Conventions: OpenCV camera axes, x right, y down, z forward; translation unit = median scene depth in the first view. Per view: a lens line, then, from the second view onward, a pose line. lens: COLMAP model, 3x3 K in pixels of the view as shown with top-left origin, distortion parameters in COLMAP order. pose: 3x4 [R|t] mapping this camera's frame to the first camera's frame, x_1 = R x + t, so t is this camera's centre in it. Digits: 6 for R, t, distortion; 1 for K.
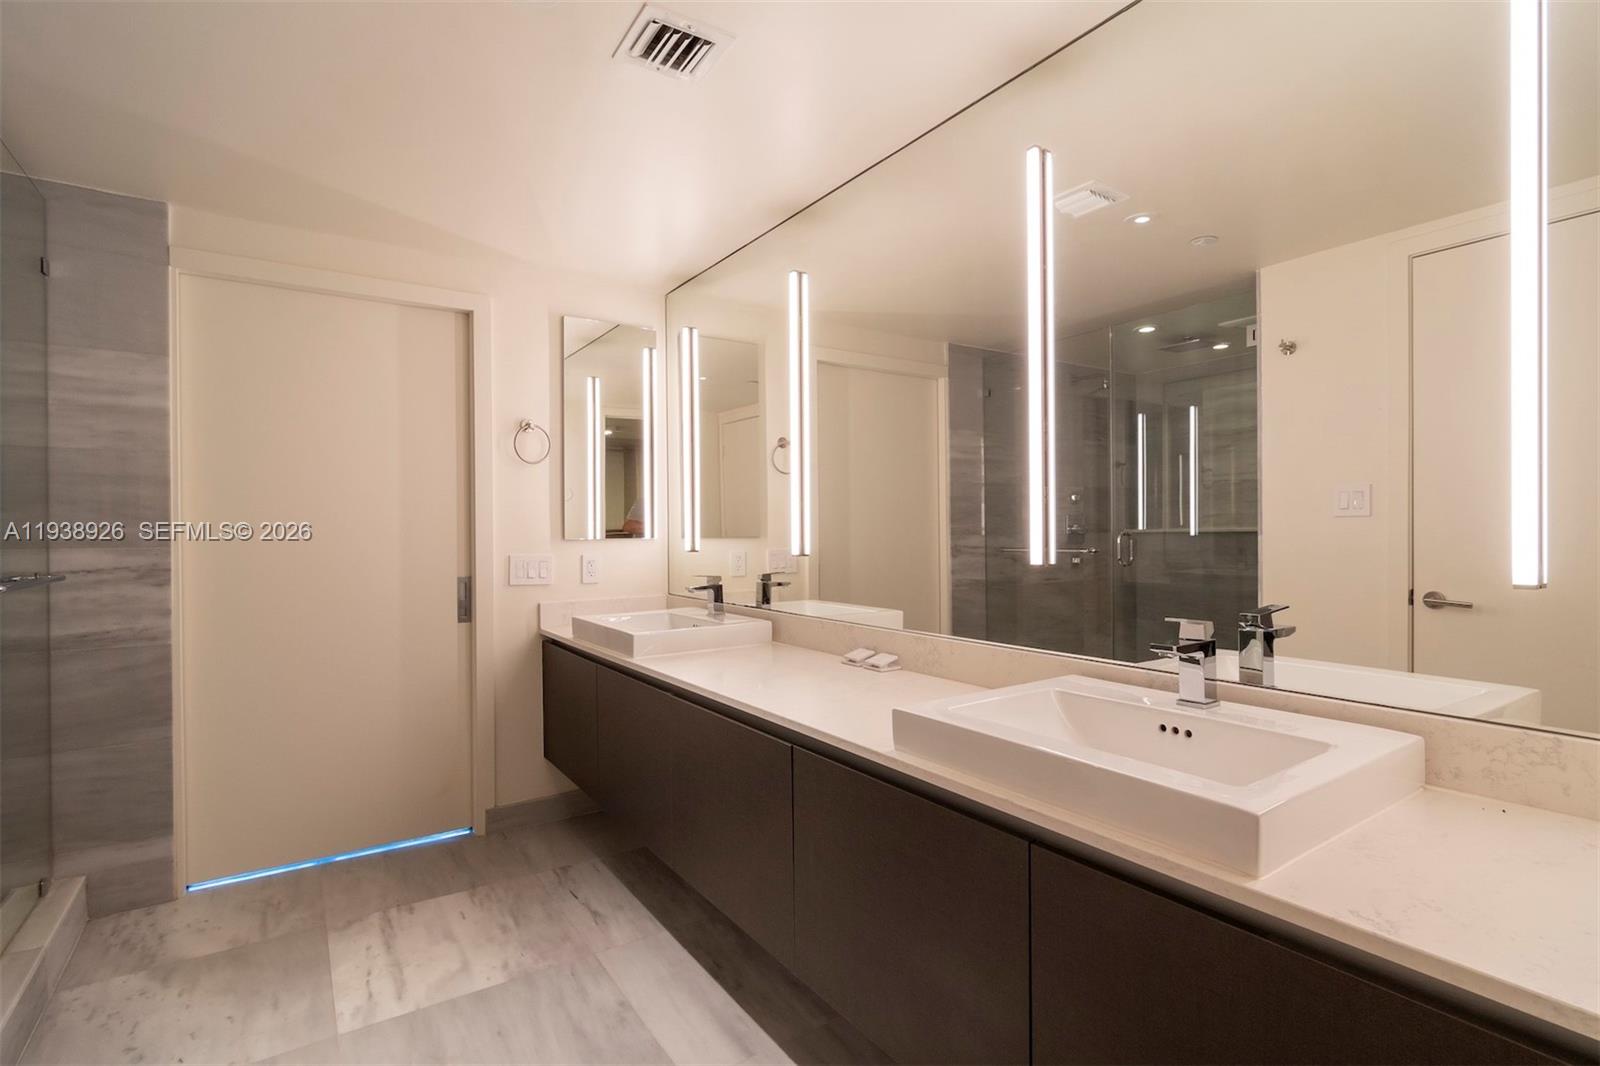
lens RADIAL K [[760.6, 0, 803.6], [0, 760.6, 530.8], [0, 0, 1]] dist [0.001088, 0.000725]
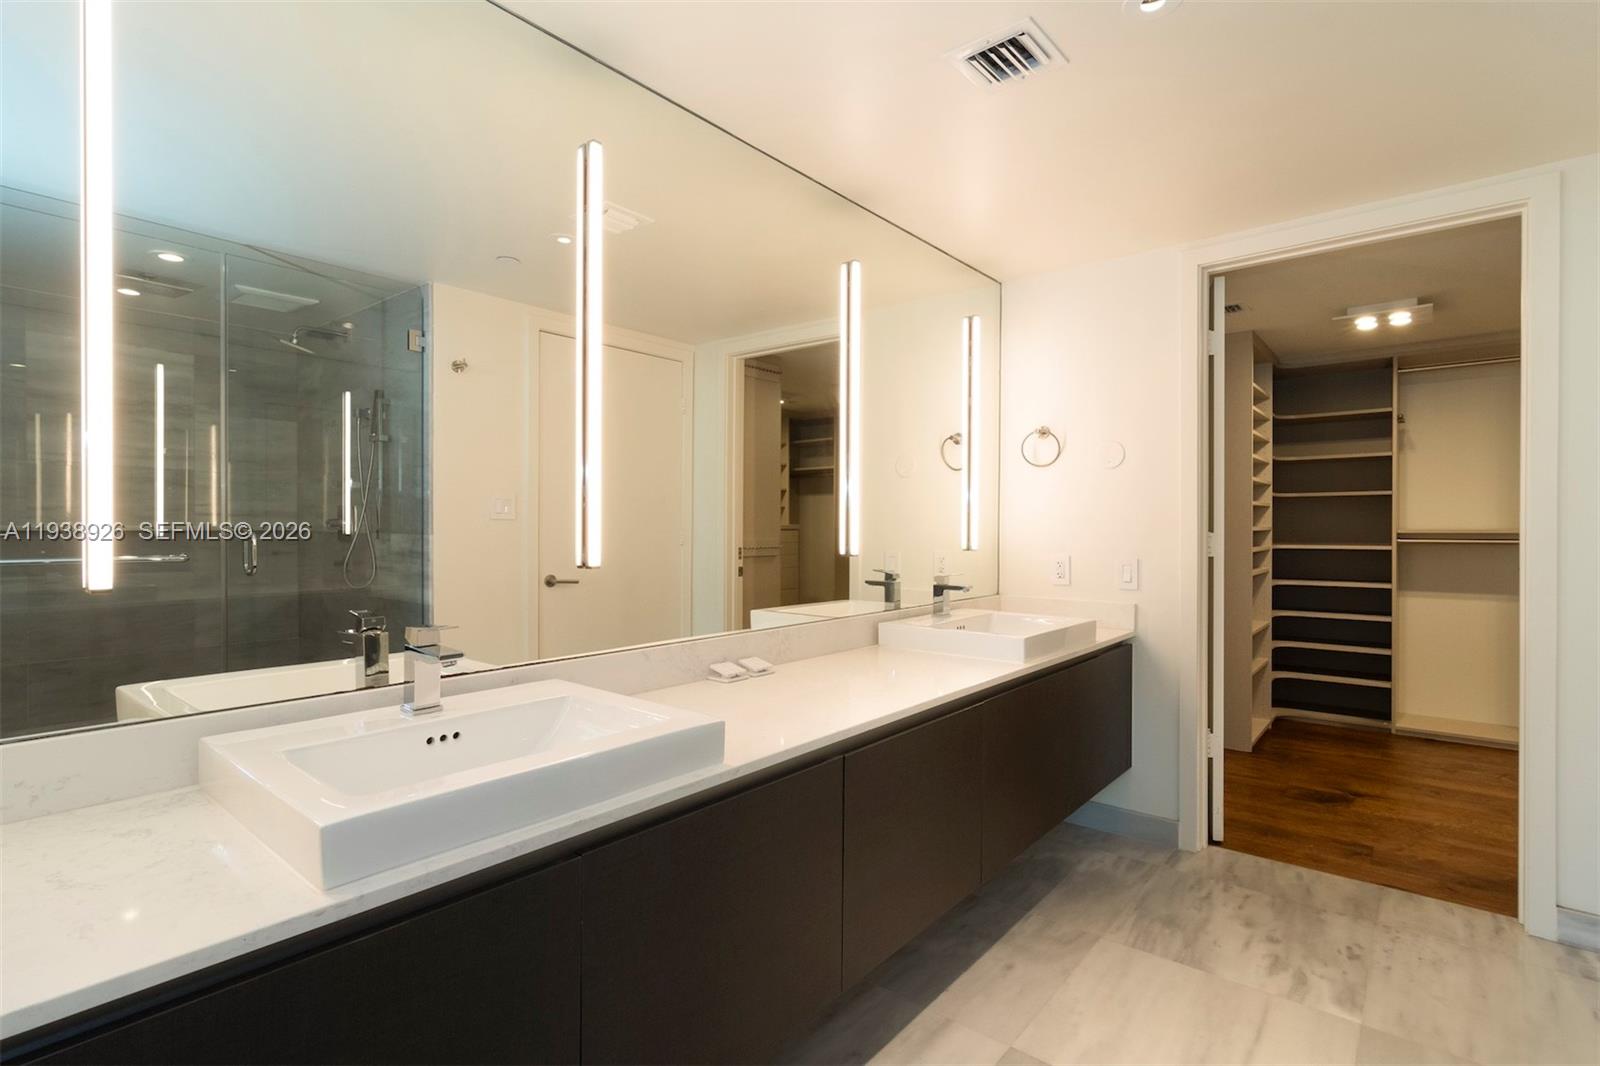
lens RADIAL K [[760.6, 0, 803.6], [0, 760.6, 530.8], [0, 0, 1]] dist [0.001088, 0.000725]
pose [[-0.271021, 0.001790, 0.962572, -0.672319], [-0.000308, 0.999998, -0.001947, 0.001511], [-0.962573, -0.000824, -0.271020, 0.956335]]
